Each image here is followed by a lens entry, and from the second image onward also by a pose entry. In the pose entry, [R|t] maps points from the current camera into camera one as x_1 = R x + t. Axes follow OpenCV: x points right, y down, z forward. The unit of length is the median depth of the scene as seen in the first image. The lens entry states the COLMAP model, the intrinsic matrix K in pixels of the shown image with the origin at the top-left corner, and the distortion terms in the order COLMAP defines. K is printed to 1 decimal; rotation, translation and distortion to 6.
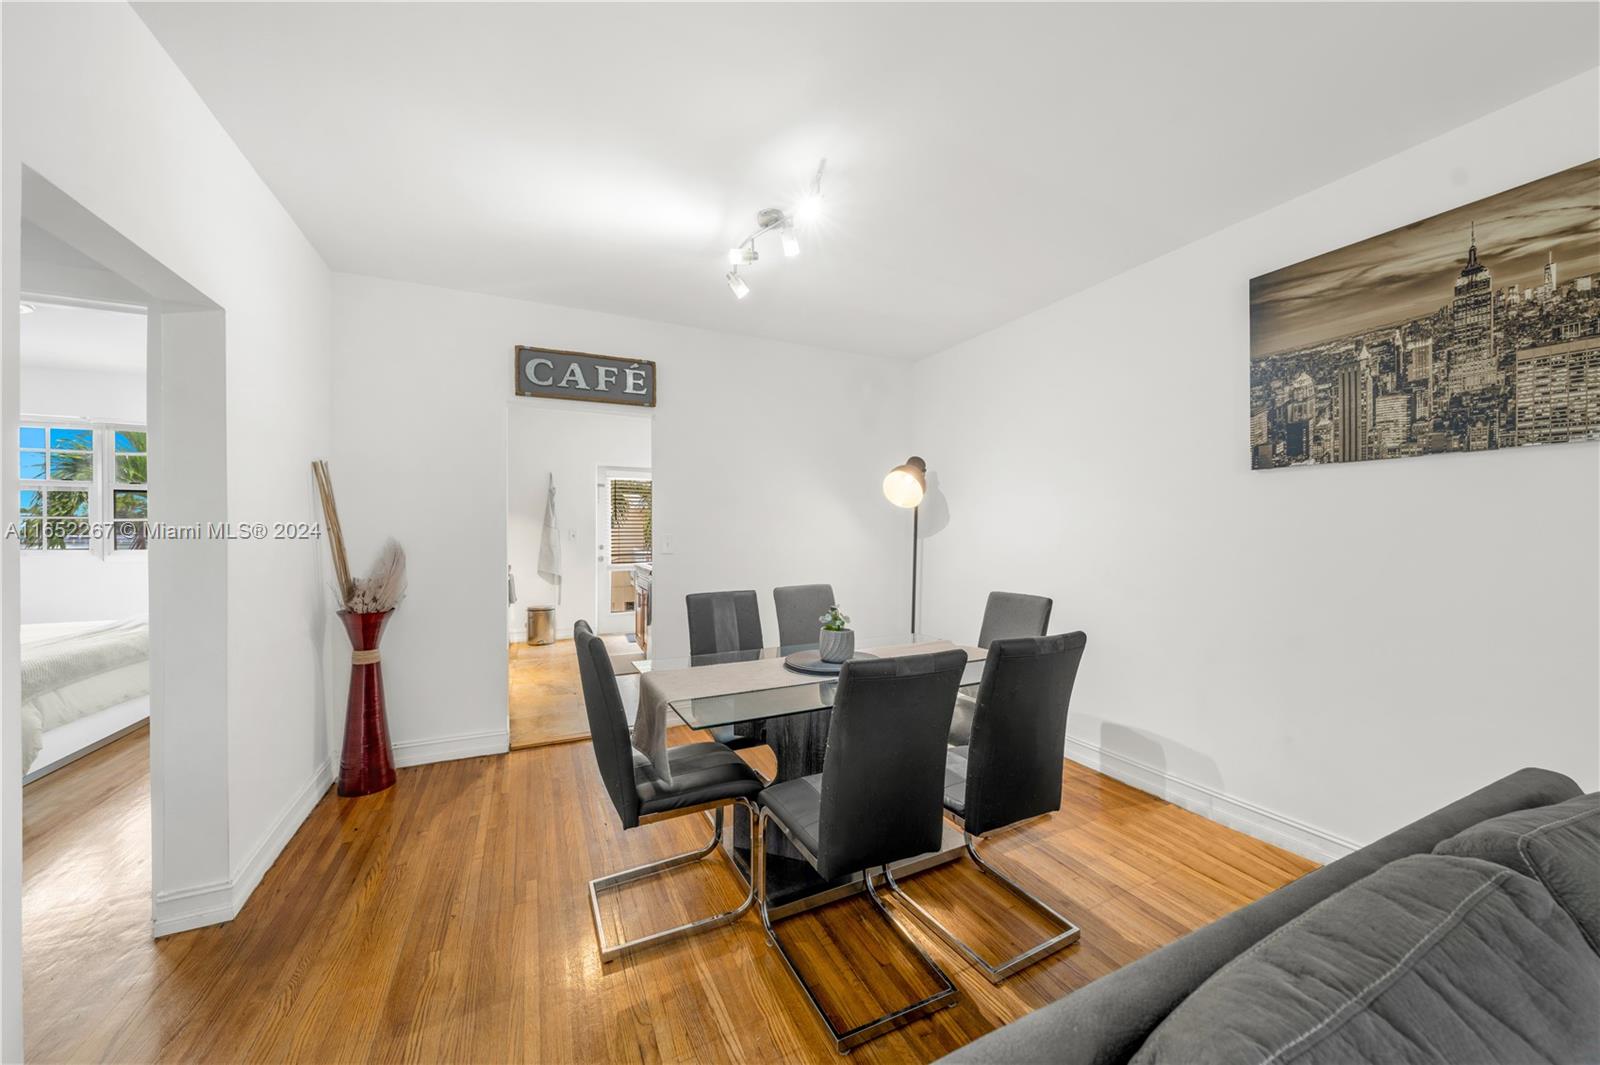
lens RADIAL K [[546.5, 0, 800.3], [0, 546.5, 528.0], [0, 0, 1]] dist [0.000086, 0.000115]
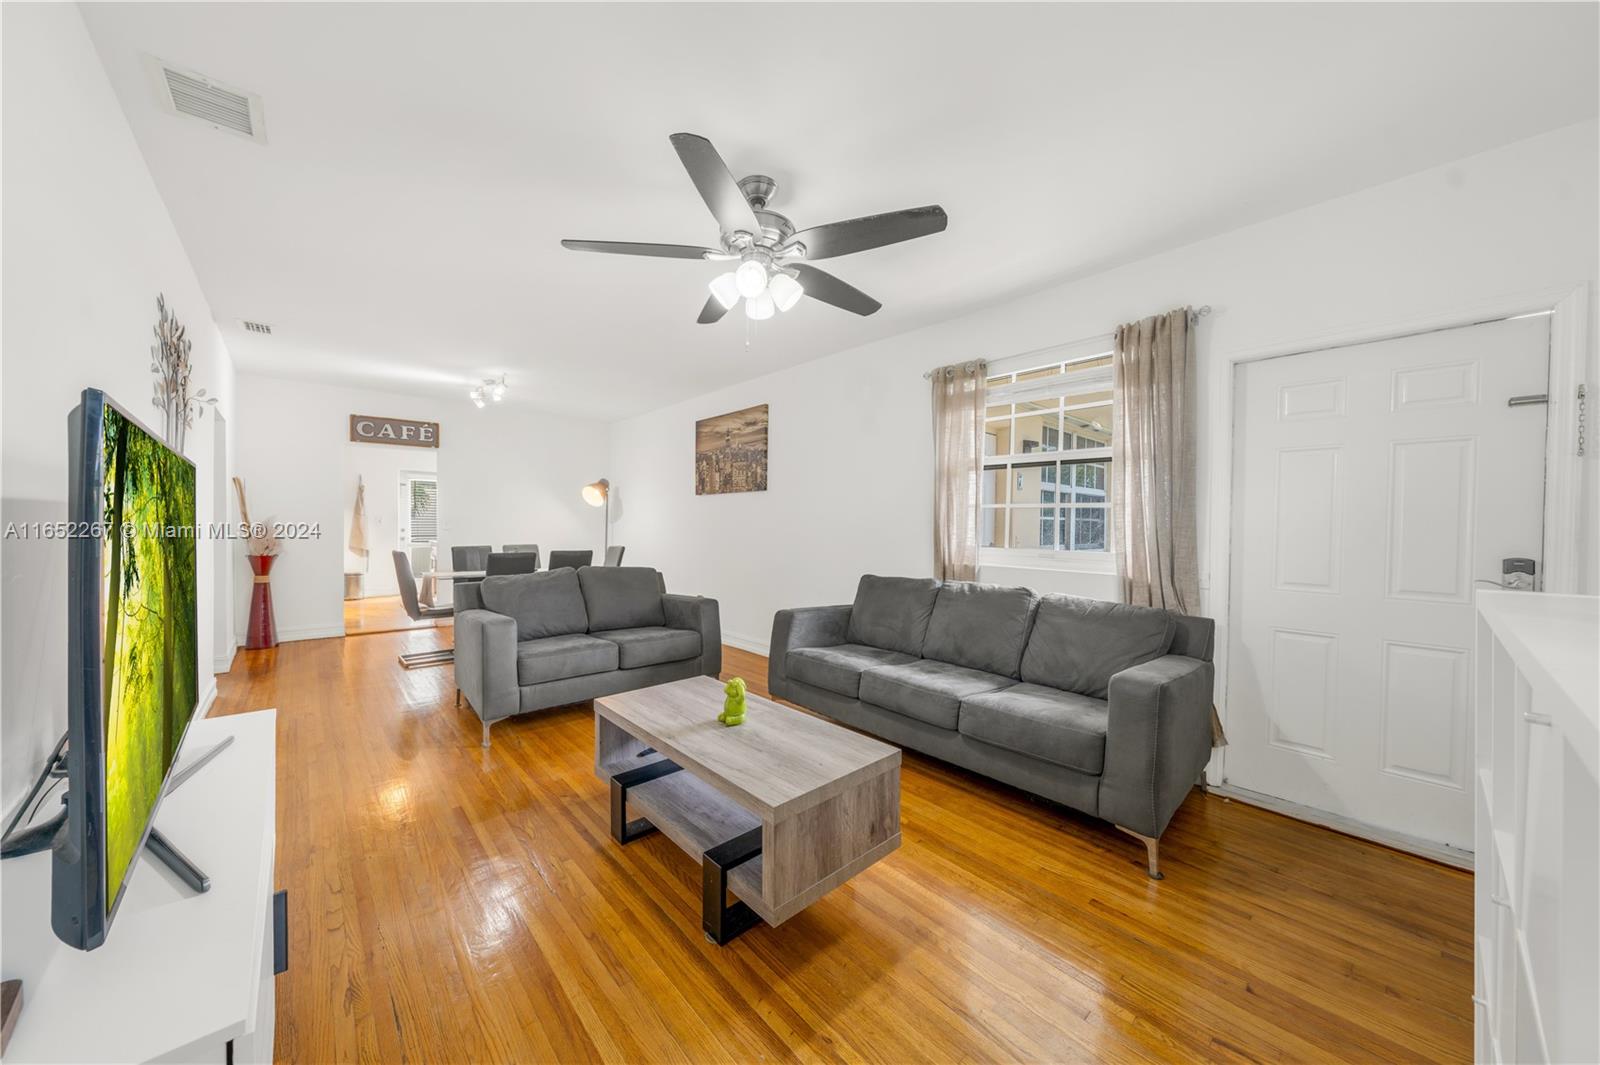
lens RADIAL K [[546.5, 0, 796.5], [0, 546.5, 528.9], [0, 0, 1]] dist [0.000086, 0.000115]
pose [[0.961785, 0.007756, 0.273698, 0.590364], [-0.010704, 0.999900, 0.009278, 0.025189], [-0.273598, -0.011853, 0.961771, -1.656674]]
